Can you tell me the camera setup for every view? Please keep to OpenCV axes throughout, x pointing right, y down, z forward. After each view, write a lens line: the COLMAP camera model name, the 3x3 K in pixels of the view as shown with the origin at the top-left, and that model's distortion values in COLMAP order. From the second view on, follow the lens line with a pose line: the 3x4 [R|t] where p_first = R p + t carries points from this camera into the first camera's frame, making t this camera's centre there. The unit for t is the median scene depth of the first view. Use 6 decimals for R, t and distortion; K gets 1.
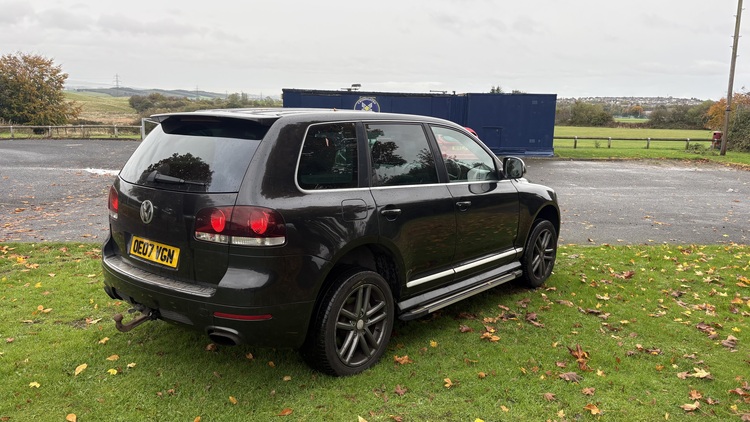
lens RADIAL K [[567.4, 0, 374.4], [0, 567.4, 210.7], [0, 0, 1]] dist [0.051627, -0.050001]
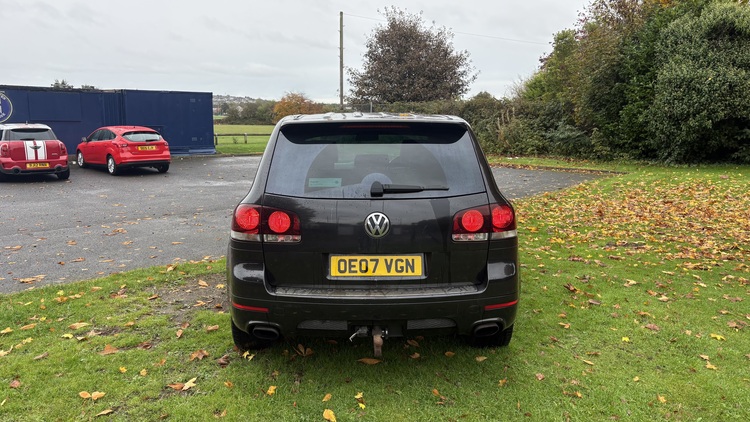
lens RADIAL K [[567.4, 0, 375.5], [0, 567.4, 212.8], [0, 0, 1]] dist [0.051627, -0.050001]
pose [[0.753103, -0.122474, 0.646402, -0.110566], [0.116687, 0.991808, 0.051970, -0.007364], [-0.647472, 0.036288, 0.761225, 0.031951]]
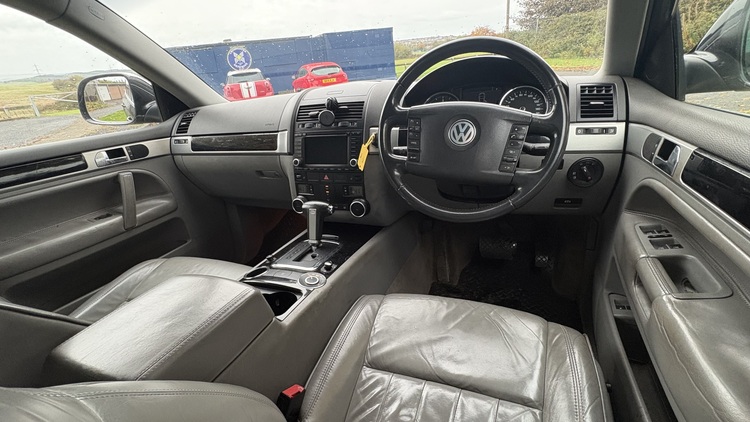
lens RADIAL K [[353.4, 0, 377.8], [0, 353.4, 211.3], [0, 0, 1]] dist [0.001861, 0.000225]
pose [[0.944561, -0.227186, 0.237046, 0.007864], [0.166922, 0.953971, 0.249153, -0.013582], [-0.282739, -0.195772, 0.939006, 0.153253]]
